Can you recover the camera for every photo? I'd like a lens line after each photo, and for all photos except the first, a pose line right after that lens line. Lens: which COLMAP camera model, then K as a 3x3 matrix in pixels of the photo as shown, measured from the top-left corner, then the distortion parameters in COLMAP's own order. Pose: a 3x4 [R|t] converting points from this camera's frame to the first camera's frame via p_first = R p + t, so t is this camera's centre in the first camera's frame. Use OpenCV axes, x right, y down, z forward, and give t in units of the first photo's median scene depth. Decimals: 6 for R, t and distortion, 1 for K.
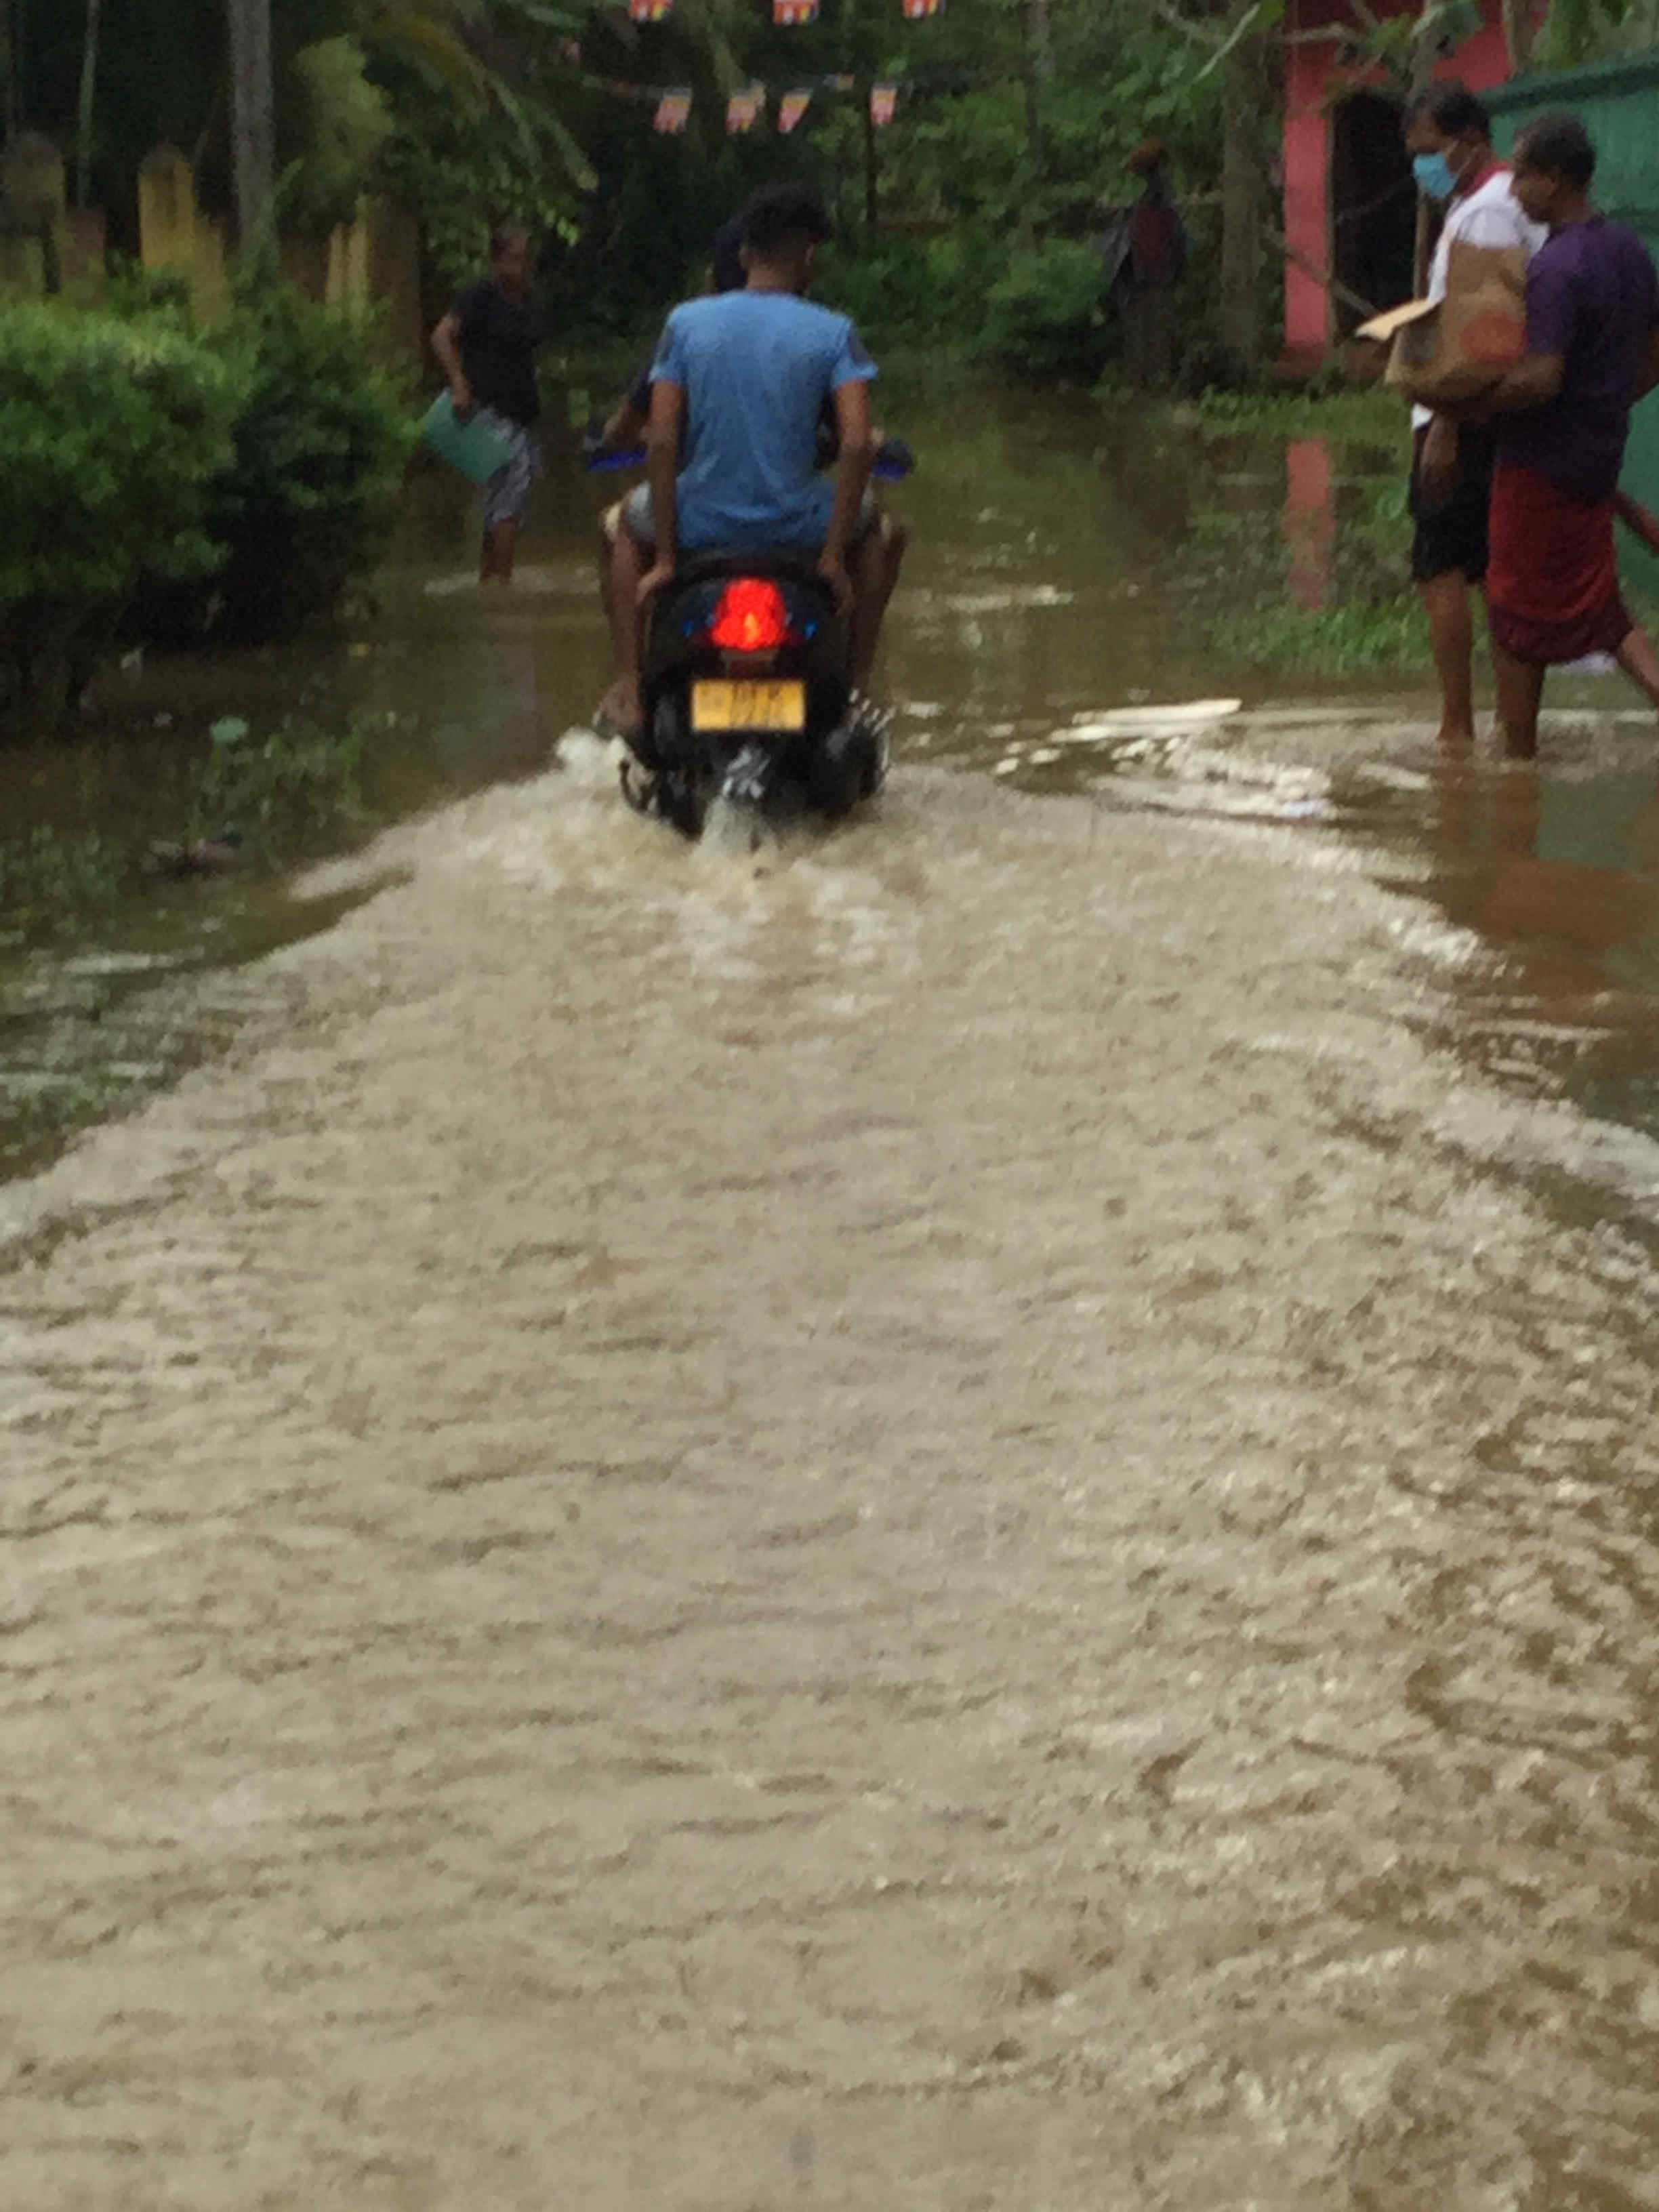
lens RADIAL K [[5628.3, 0, 636.0], [0, 5628.3, 1108.9], [0, 0, 1]] dist [-0.052923, 1.520408]
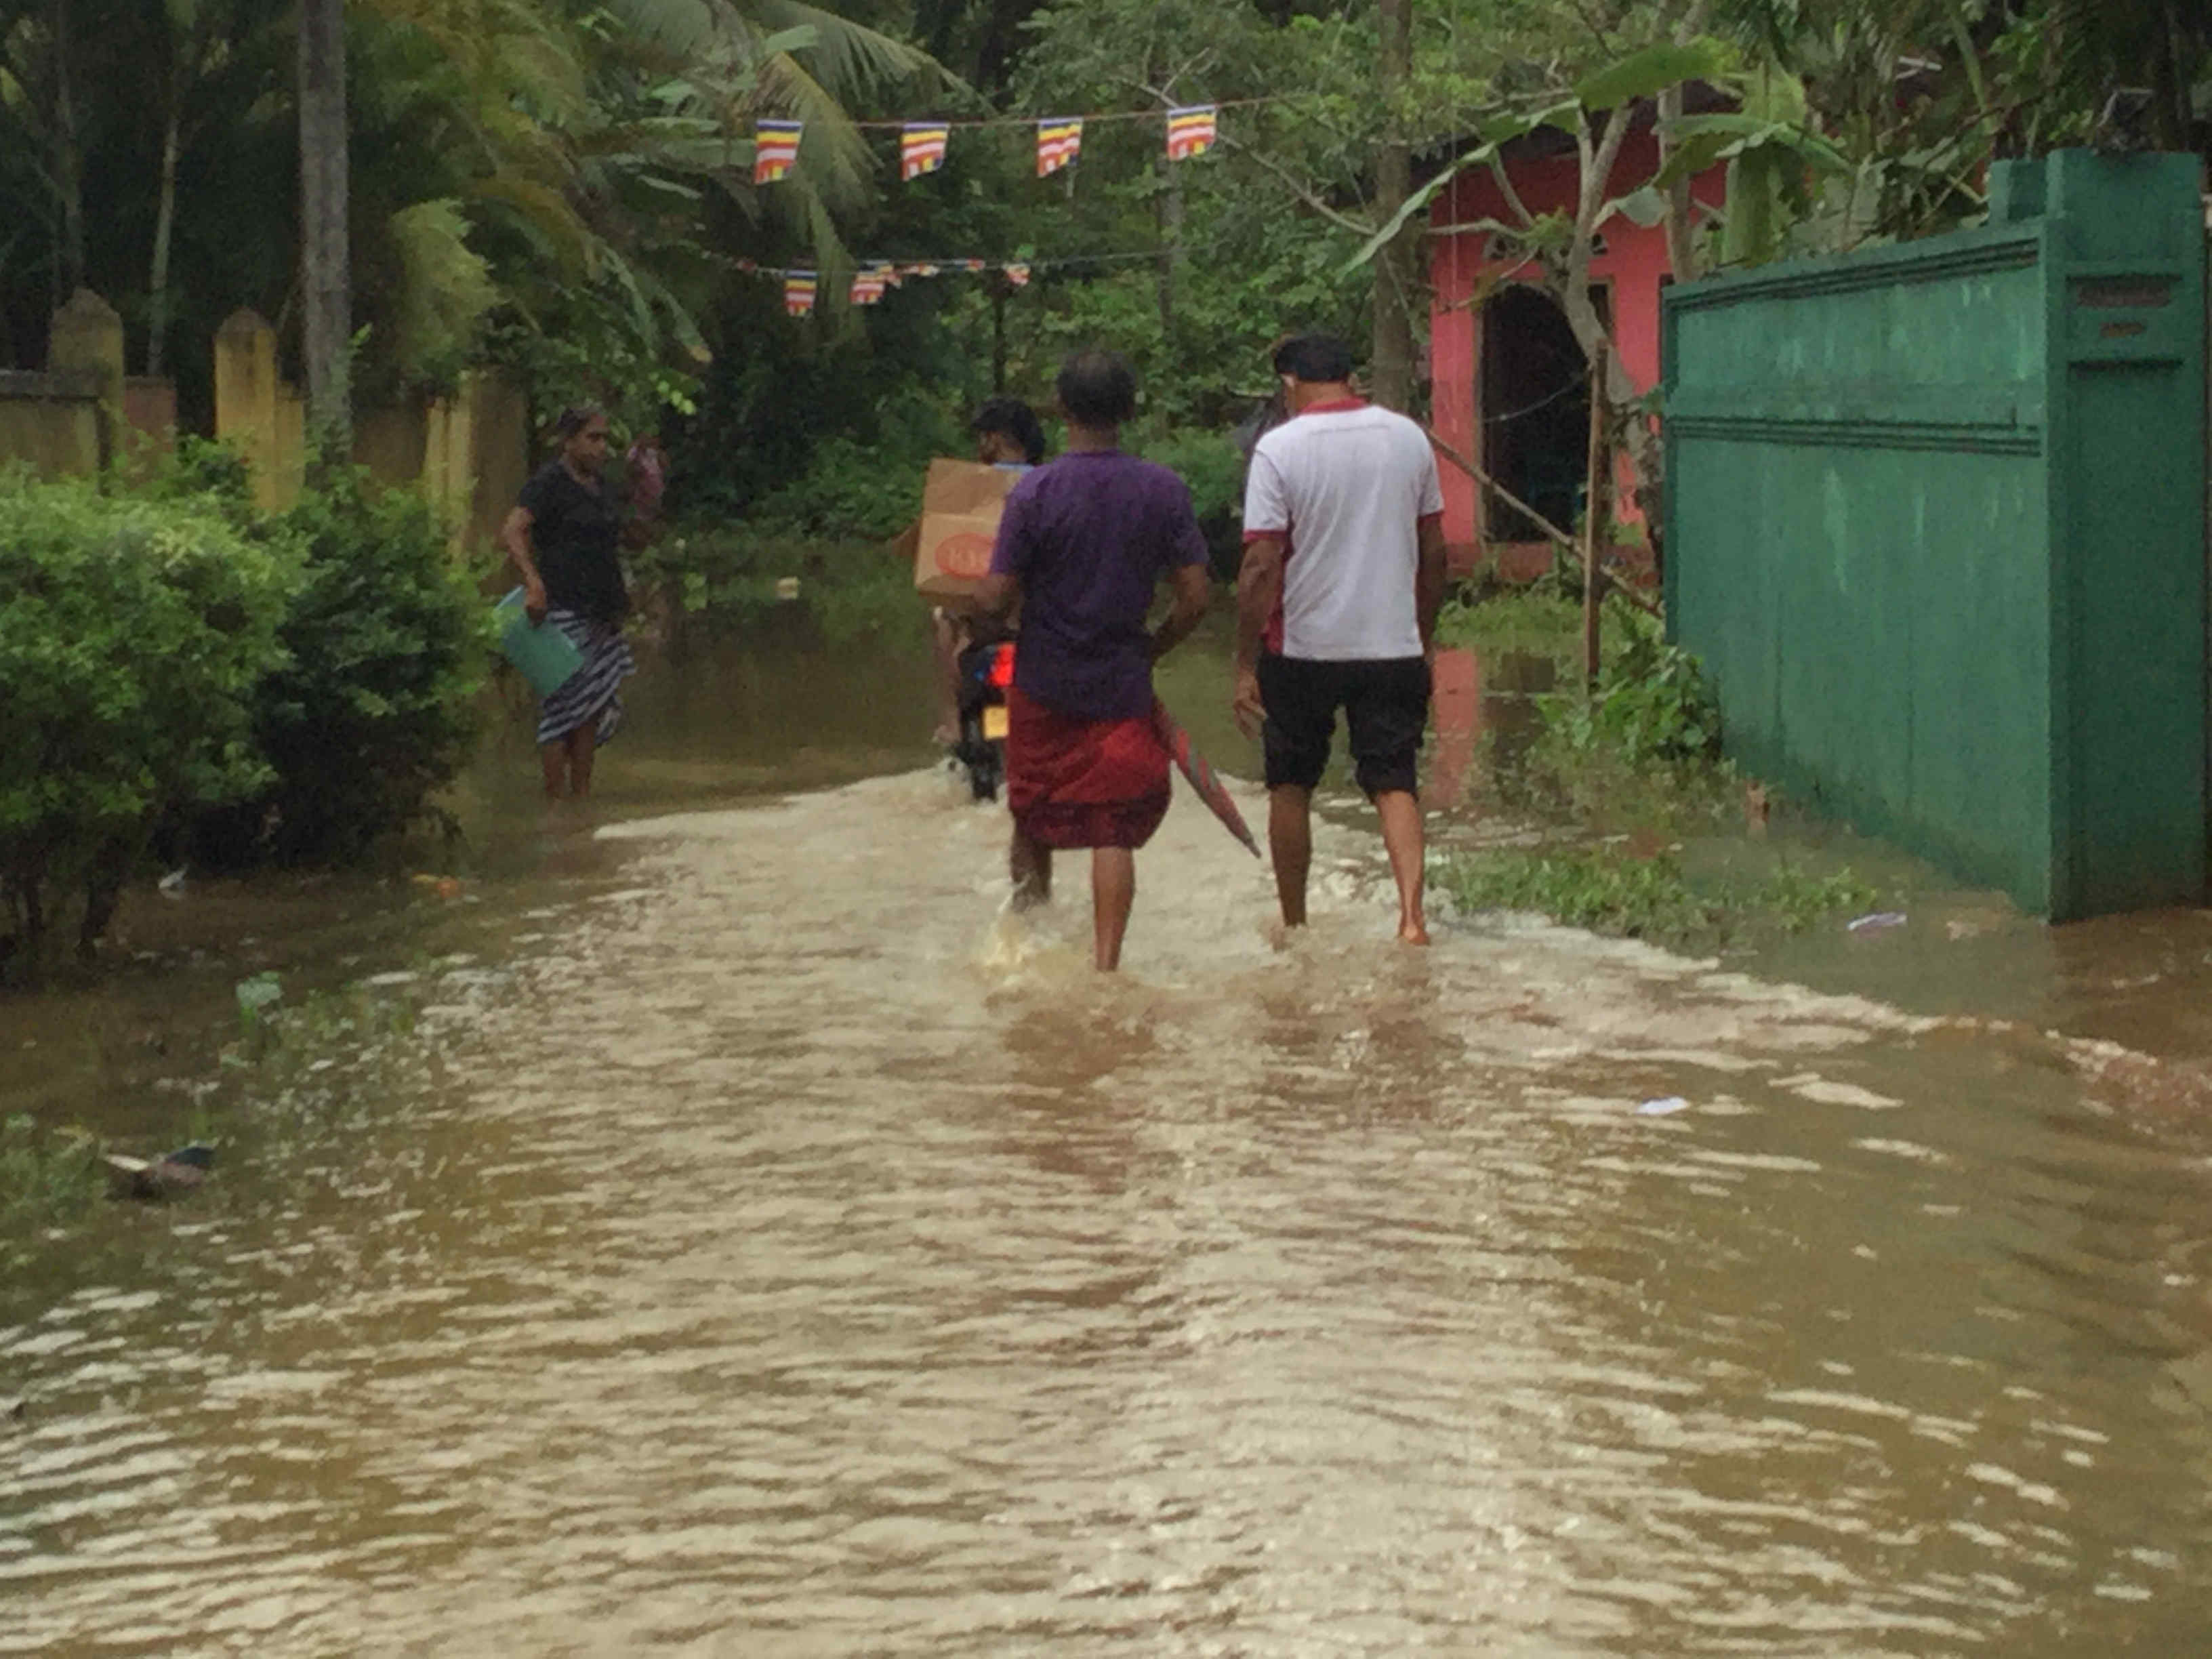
lens RADIAL K [[5628.3, 0, 1106.0], [0, 5628.3, 829.5], [0, 0, 1]] dist [-0.052923, 1.520408]
pose [[0.997889, 0.016944, 0.062696, 0.000877], [-0.011810, 0.996613, -0.081381, -0.012882], [-0.063862, 0.080469, 0.994709, 0.078890]]
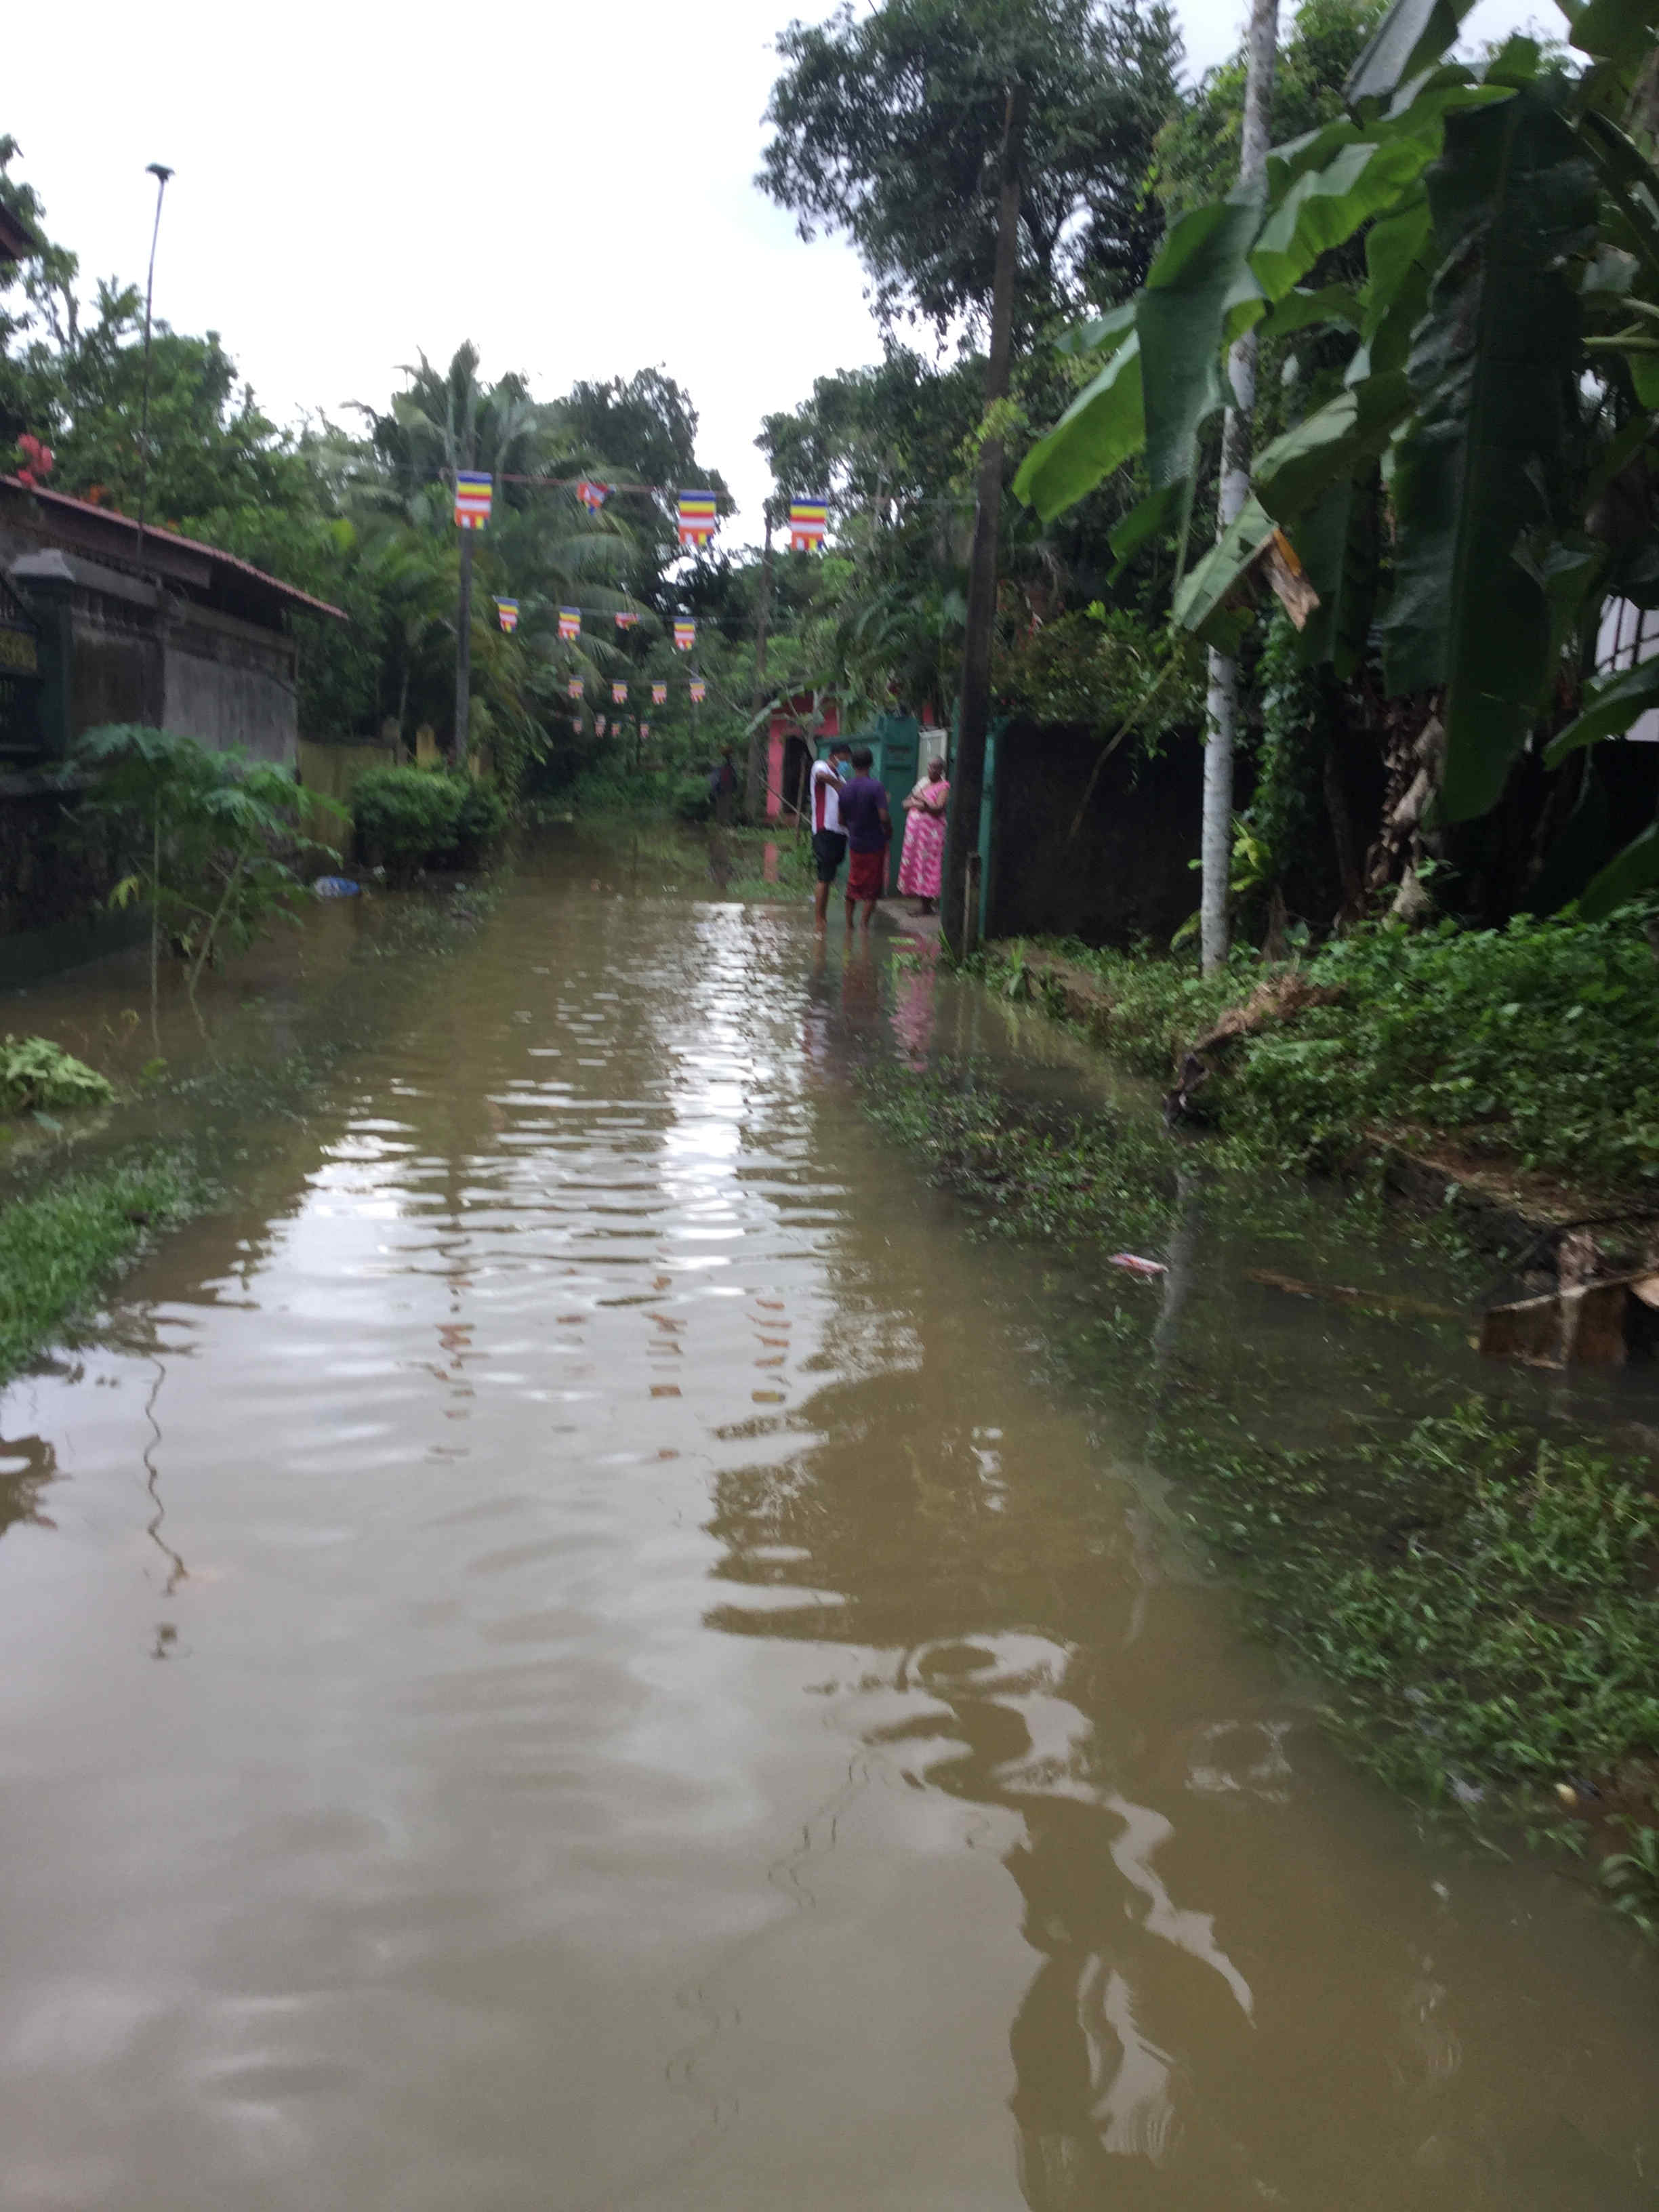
lens RADIAL K [[2000.5, 0, 665.9], [0, 2000.5, 1101.6], [0, 0, 1]] dist [0.033404, 0.002852]
pose [[0.995767, 0.062707, 0.067197, -0.008888], [-0.063428, 0.997949, 0.008653, 0.029327], [-0.066517, -0.012879, 0.997702, -0.179730]]
